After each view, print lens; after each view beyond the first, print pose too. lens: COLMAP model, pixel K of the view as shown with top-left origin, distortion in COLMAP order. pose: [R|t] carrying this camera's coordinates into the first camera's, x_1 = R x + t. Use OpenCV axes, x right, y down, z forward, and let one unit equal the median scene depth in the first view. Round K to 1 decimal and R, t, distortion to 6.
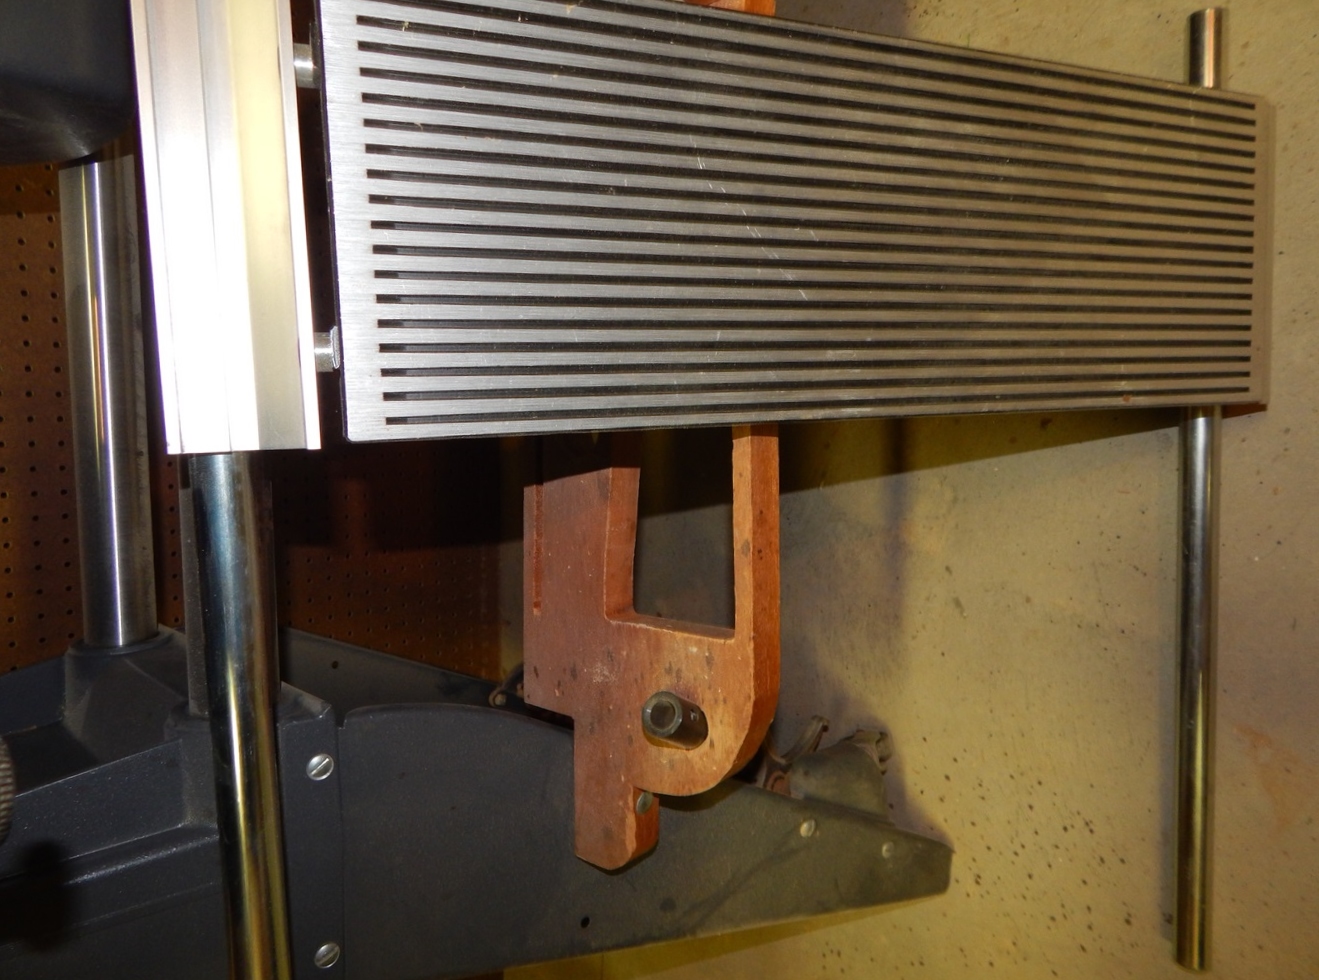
lens RADIAL K [[885.5, 0, 664.4], [0, 885.5, 486.4], [0, 0, 1]] dist [0.021967, -0.019066]
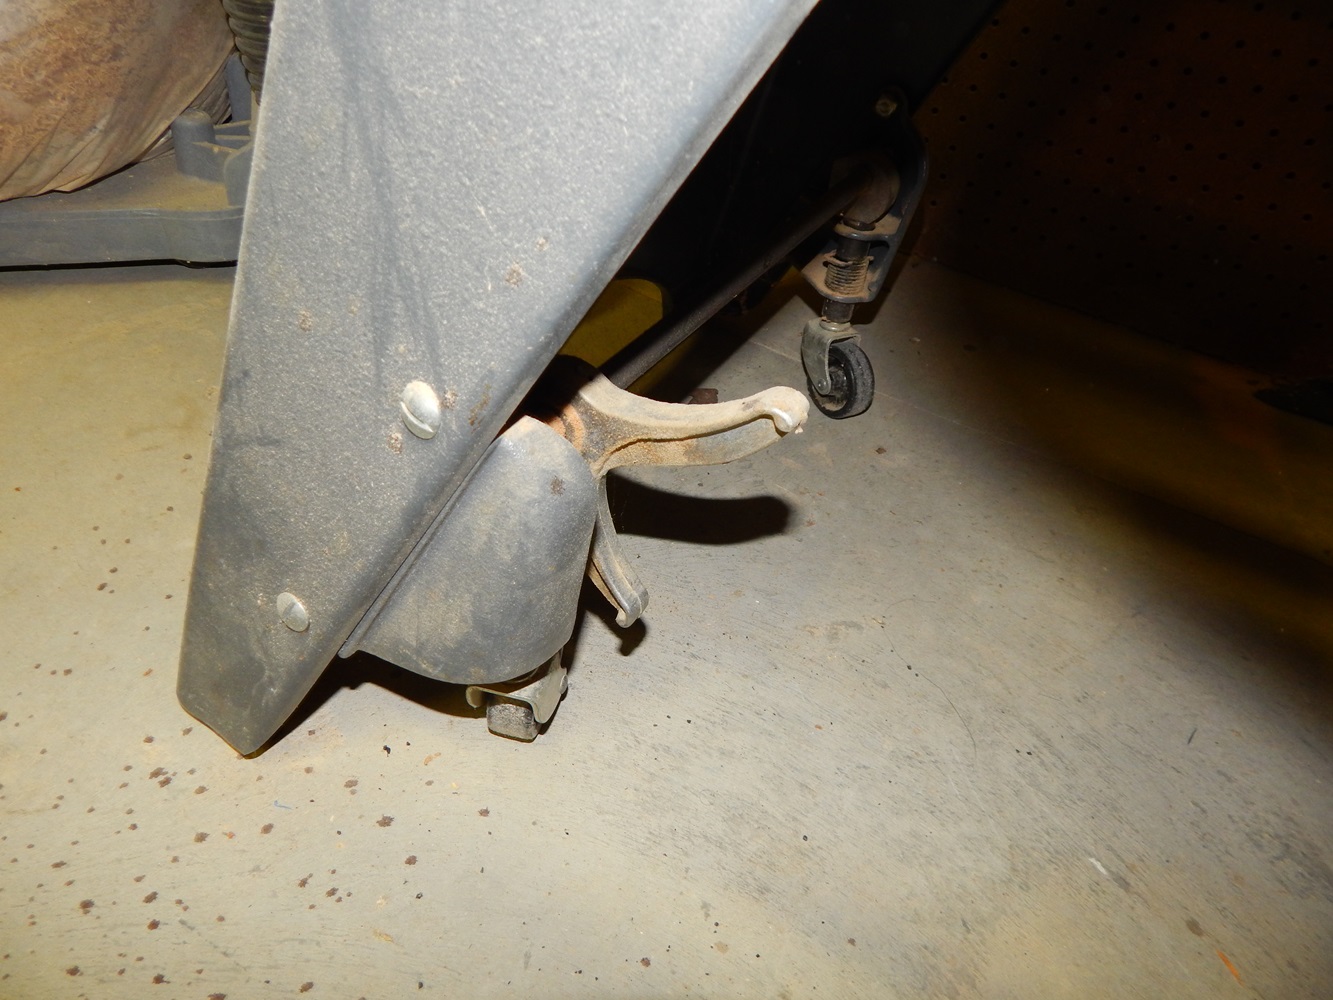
lens RADIAL K [[889.3, 0, 668.0], [0, 889.3, 497.3], [0, 0, 1]] dist [0.015587, -0.010515]
pose [[-0.426805, 0.902279, -0.061083, 0.149803], [-0.891268, -0.408228, 0.197461, 0.190999], [0.153229, 0.138718, 0.978406, 0.595901]]
